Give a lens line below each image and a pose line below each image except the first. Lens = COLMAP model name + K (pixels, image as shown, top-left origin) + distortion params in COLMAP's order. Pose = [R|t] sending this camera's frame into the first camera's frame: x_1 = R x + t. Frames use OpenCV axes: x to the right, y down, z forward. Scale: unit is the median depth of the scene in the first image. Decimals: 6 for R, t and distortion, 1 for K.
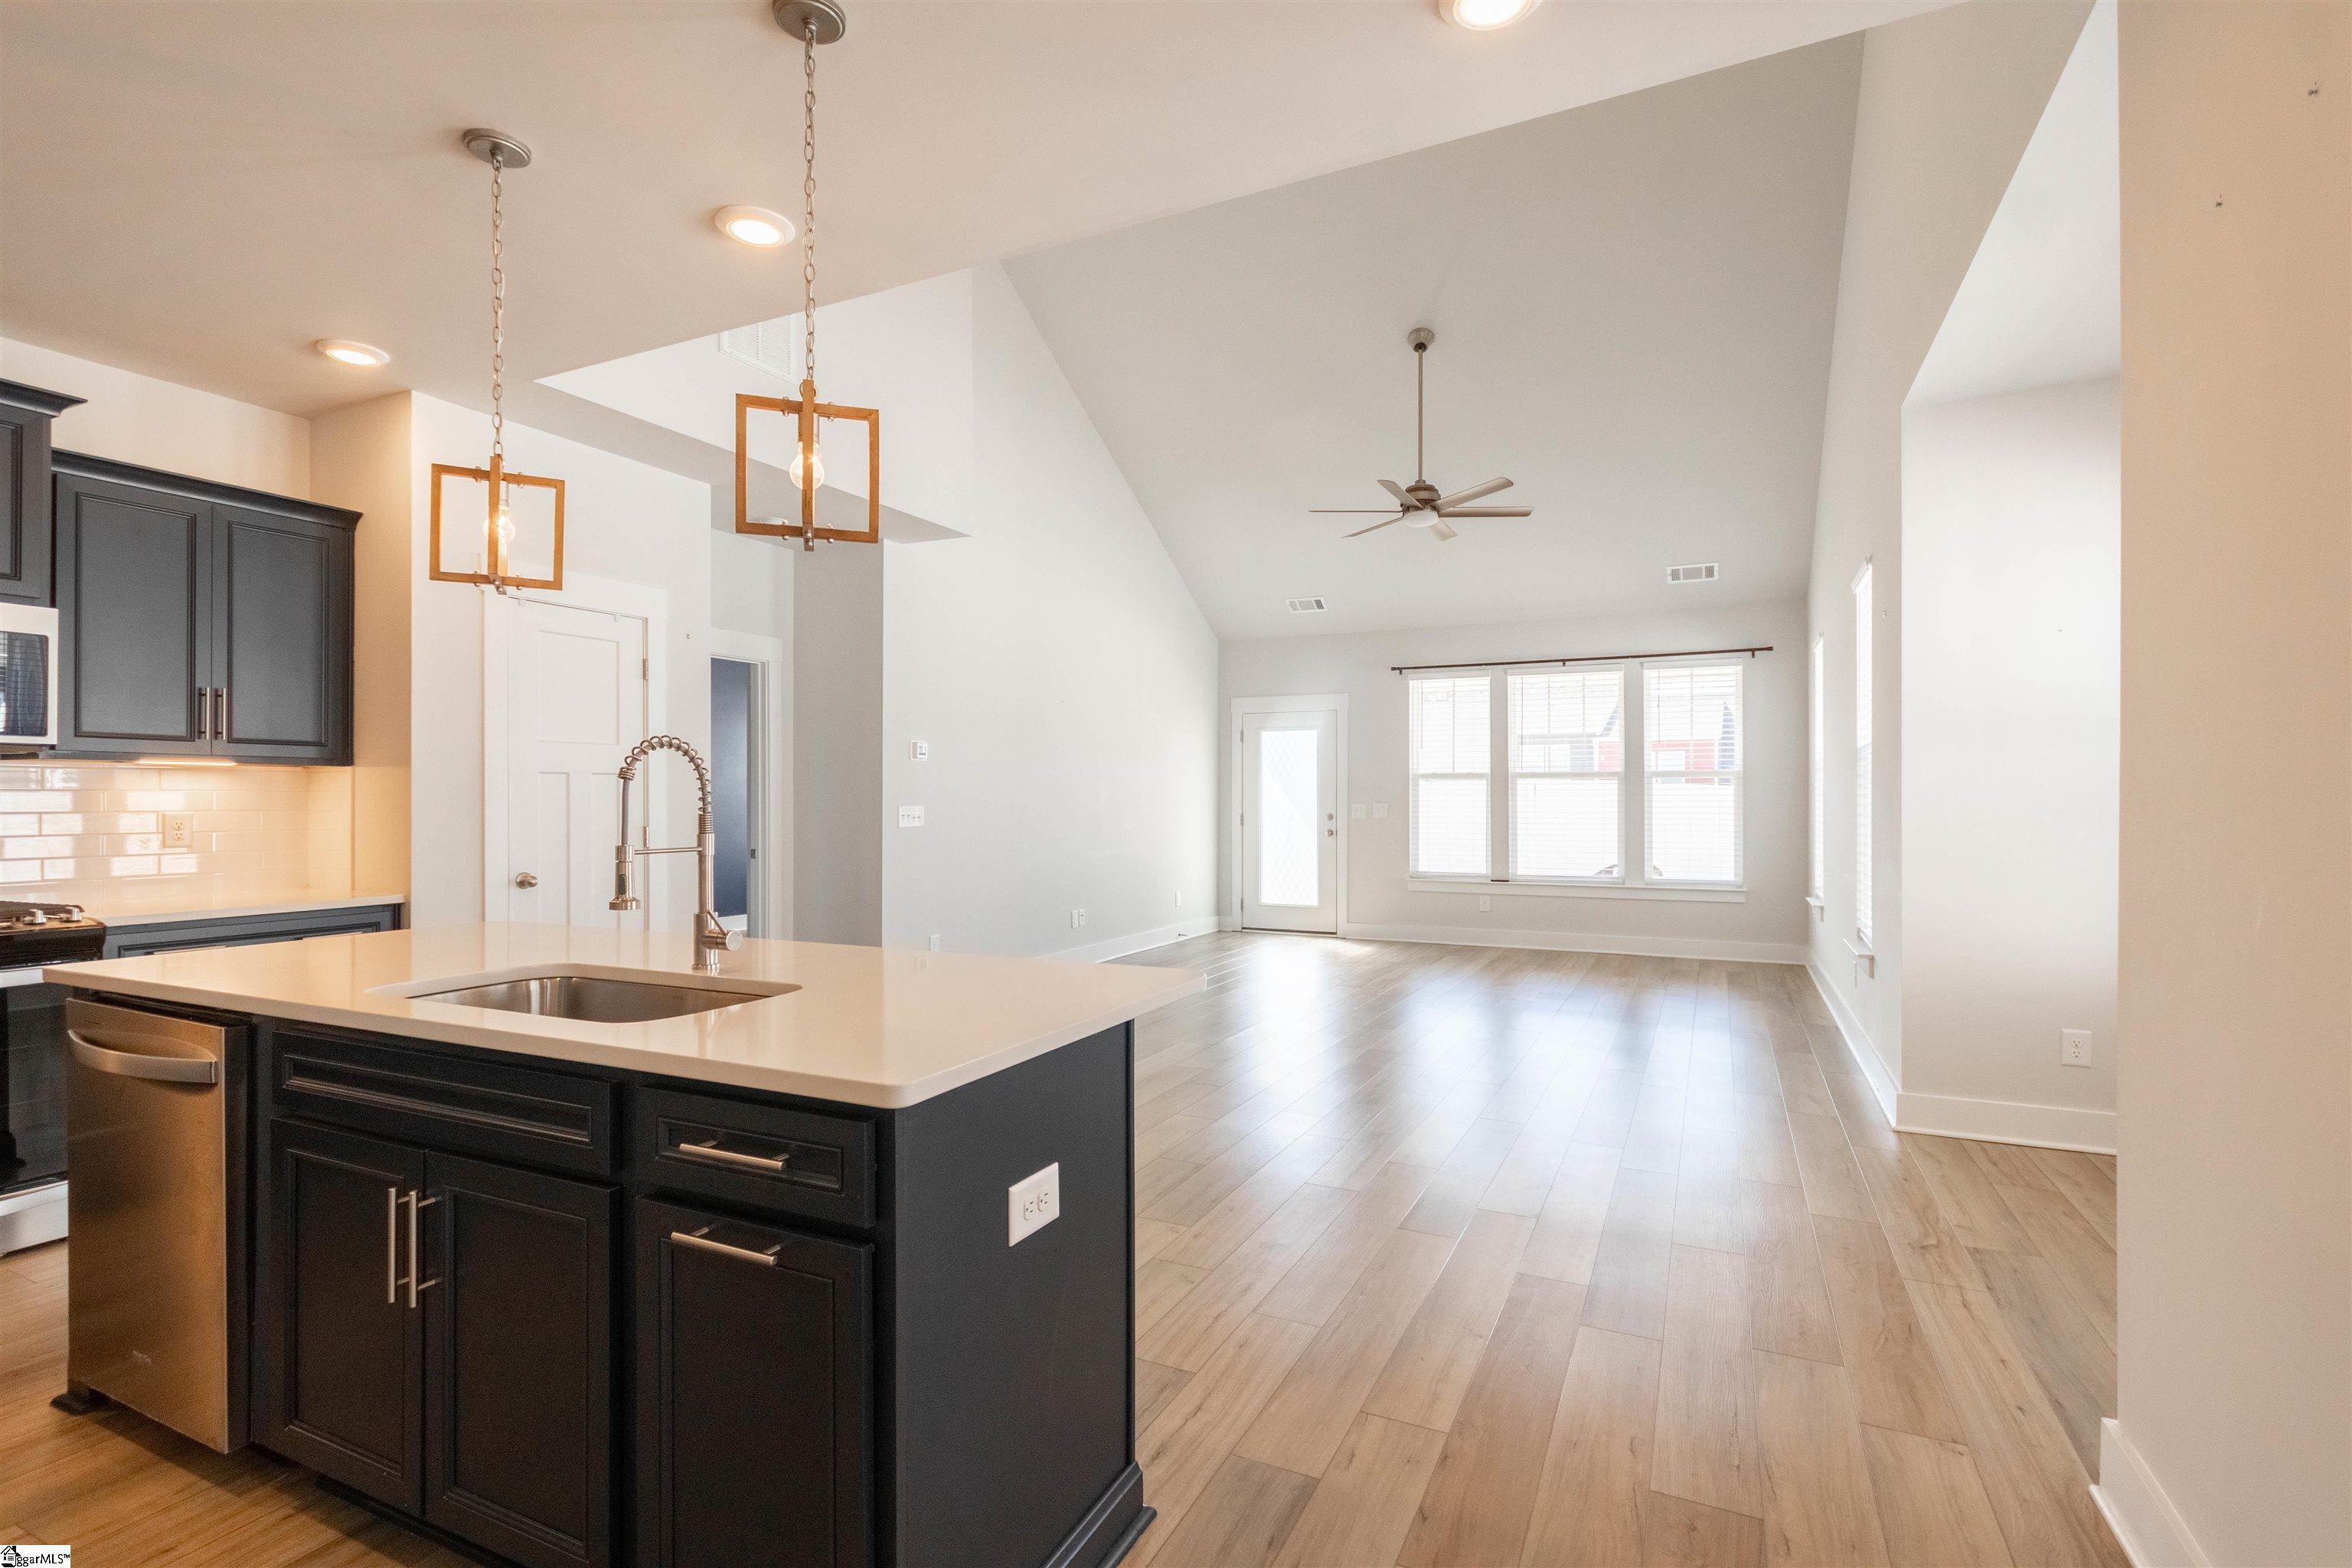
lens RADIAL K [[1087.0, 0, 1181.8], [0, 1087.0, 795.4], [0, 0, 1]] dist [-0.000079, 0.000681]
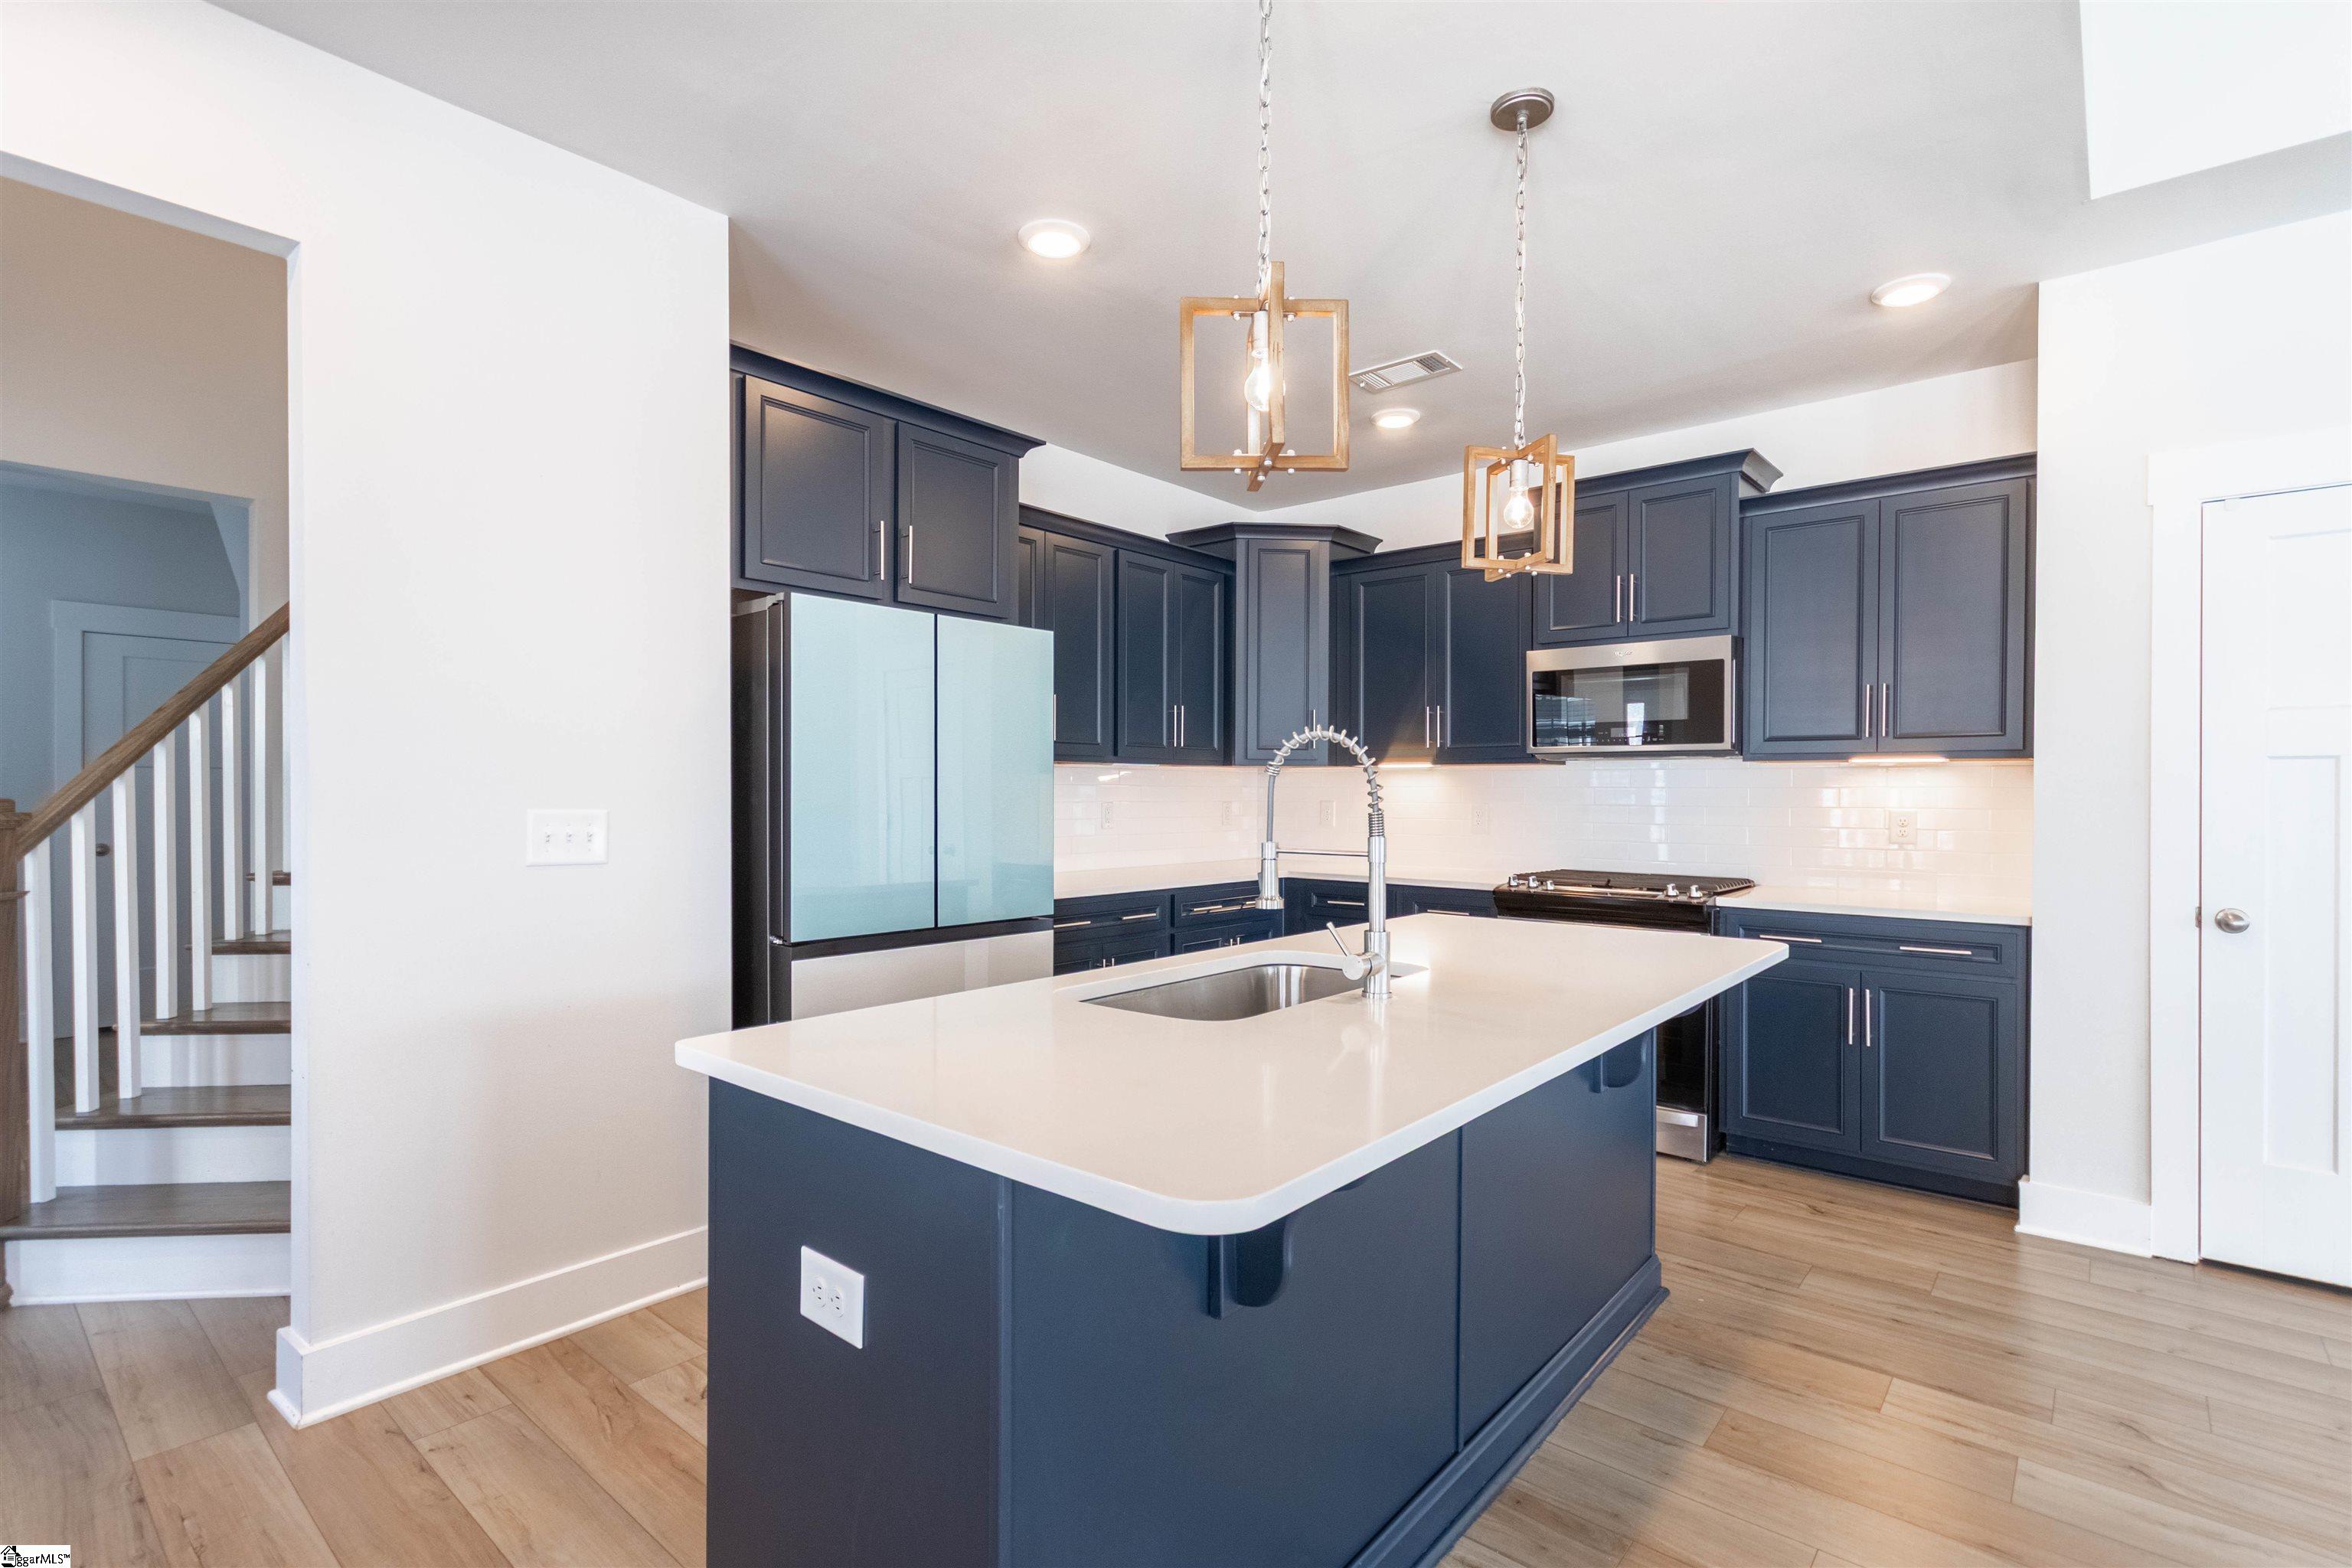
lens RADIAL K [[1114.3, 0, 1136.1], [0, 1114.3, 796.9], [0, 0, 1]] dist [-0.016862, 0.000039]
pose [[-0.271948, 0.010104, -0.962259, 0.275898], [0.001225, 0.999948, 0.010154, -0.007395], [0.962311, 0.001582, -0.271946, 0.629287]]
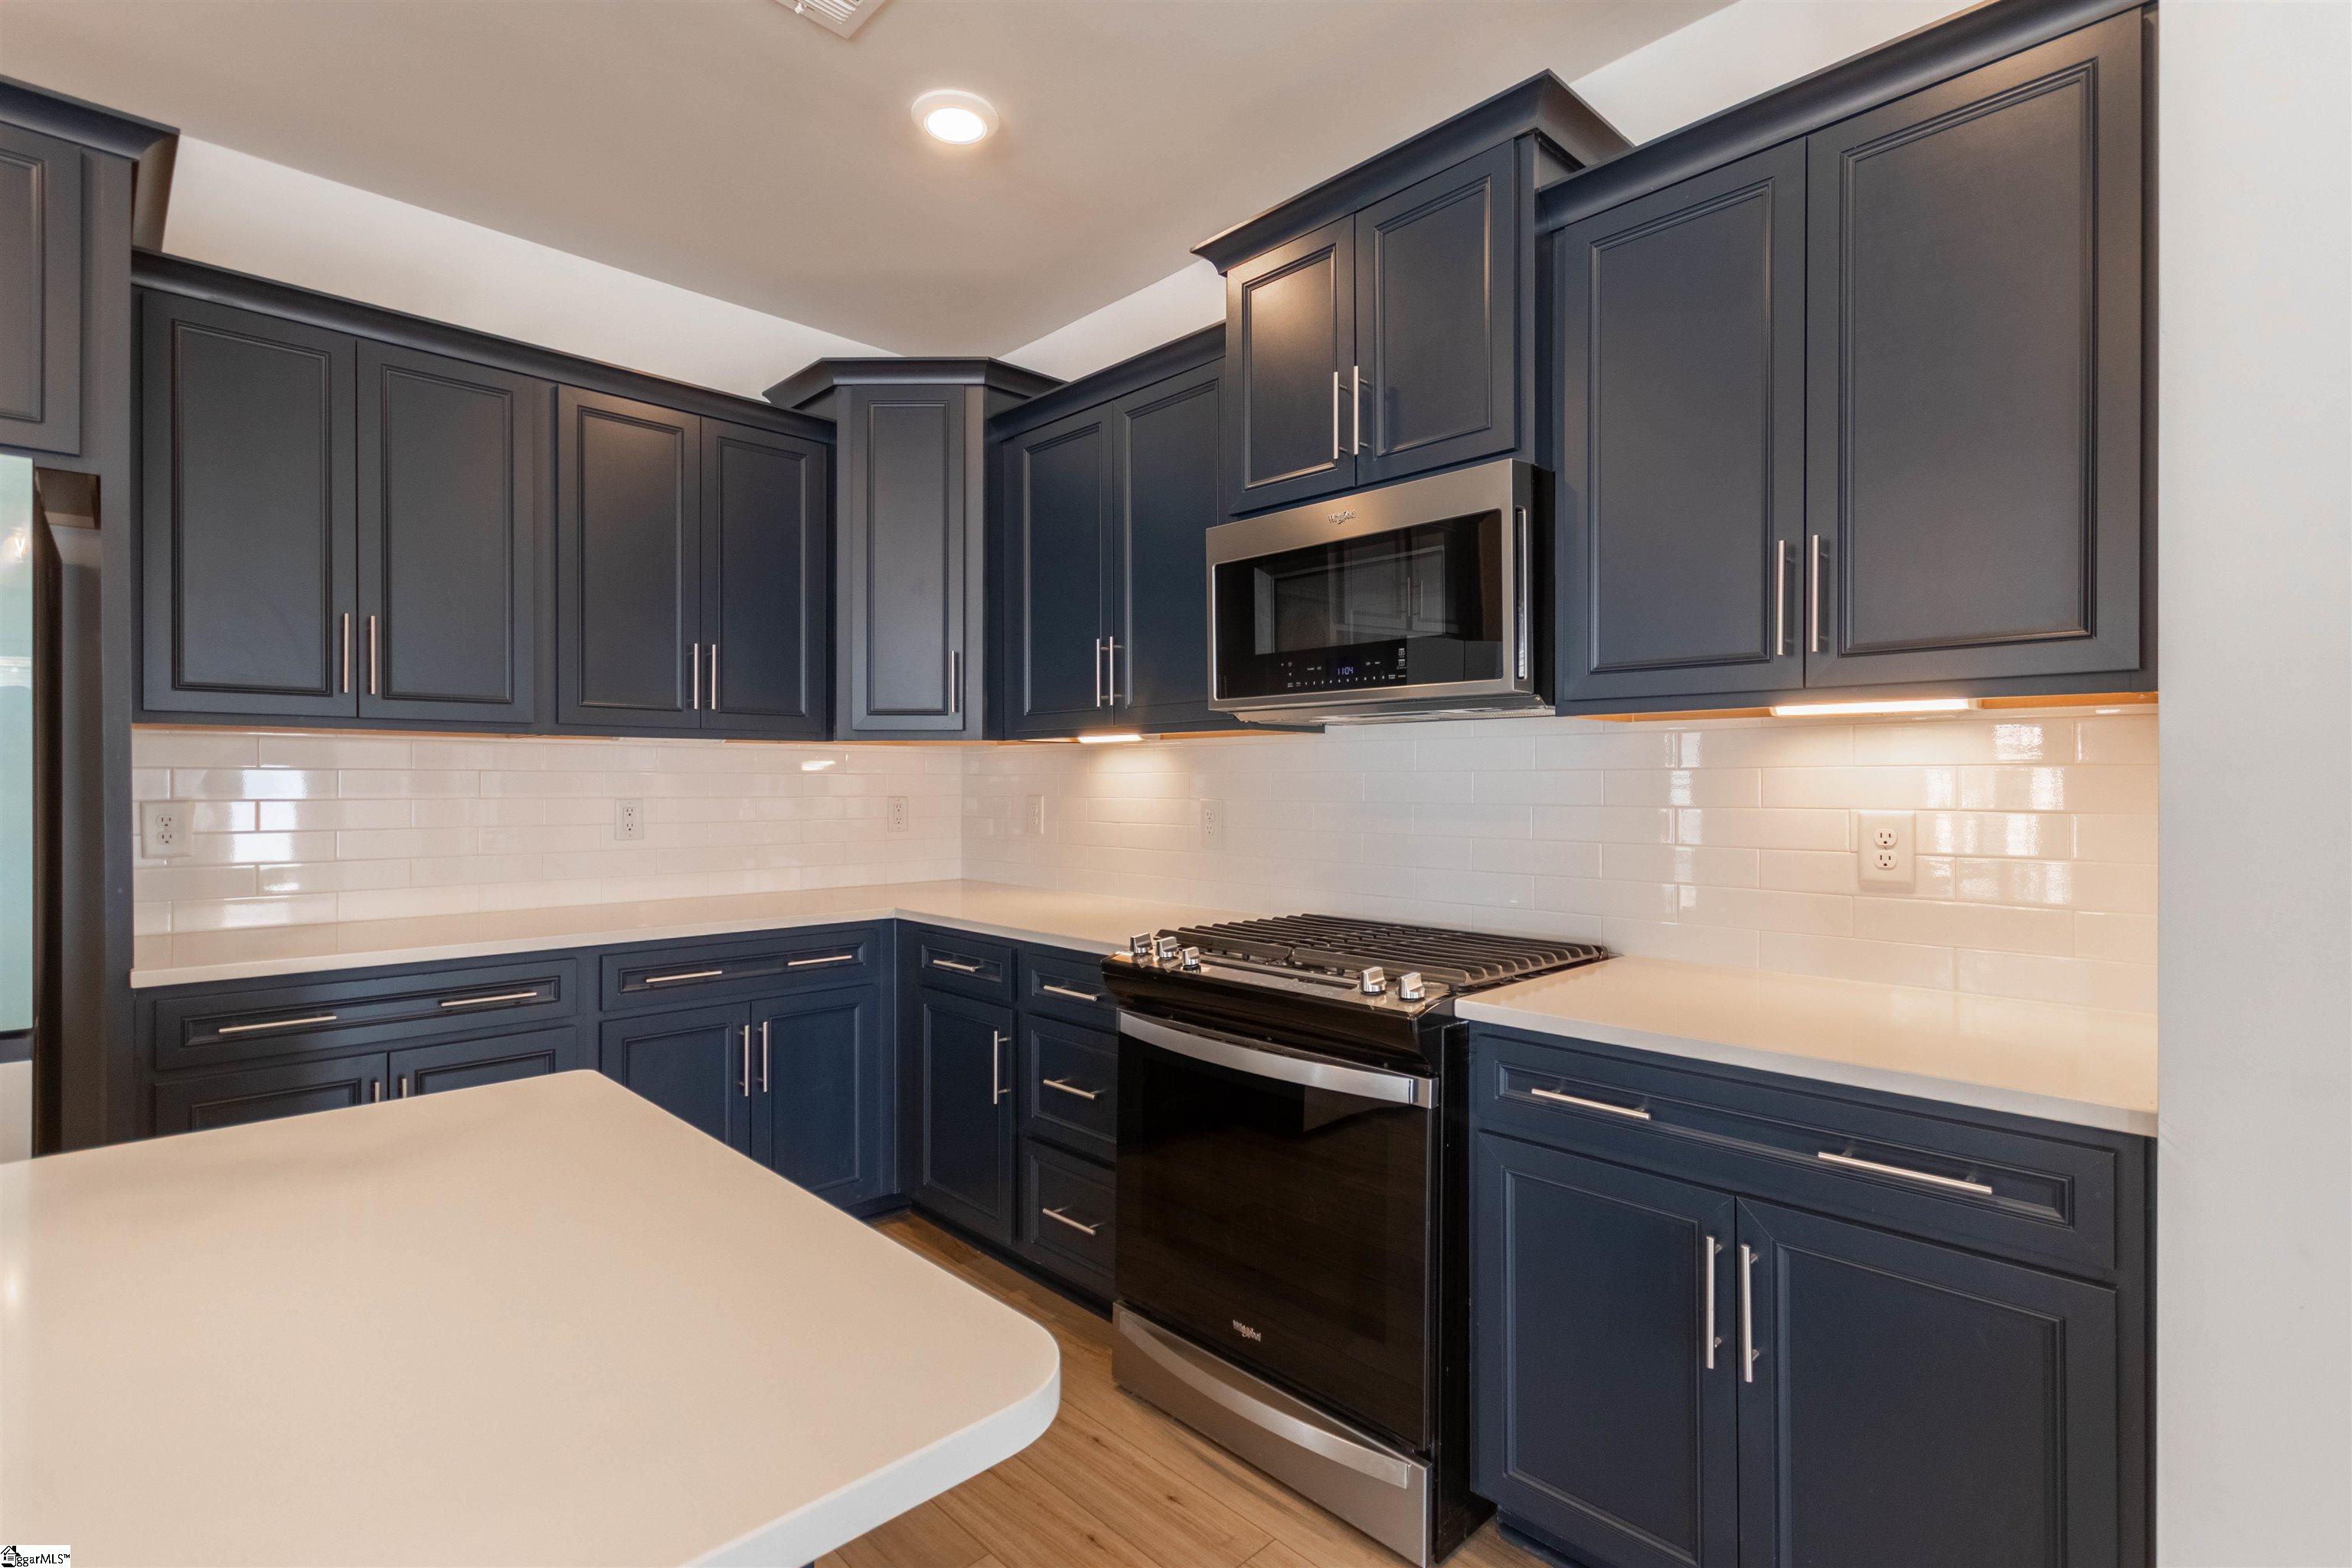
lens RADIAL K [[1096.8, 0, 1170.6], [0, 1096.8, 777.2], [0, 0, 1]] dist [0.001650, 0.000122]
pose [[-0.348820, 0.003632, -0.937183, -0.367388], [0.007029, 0.999975, 0.001259, -0.002385], [0.937163, -0.006148, -0.348837, 0.922471]]
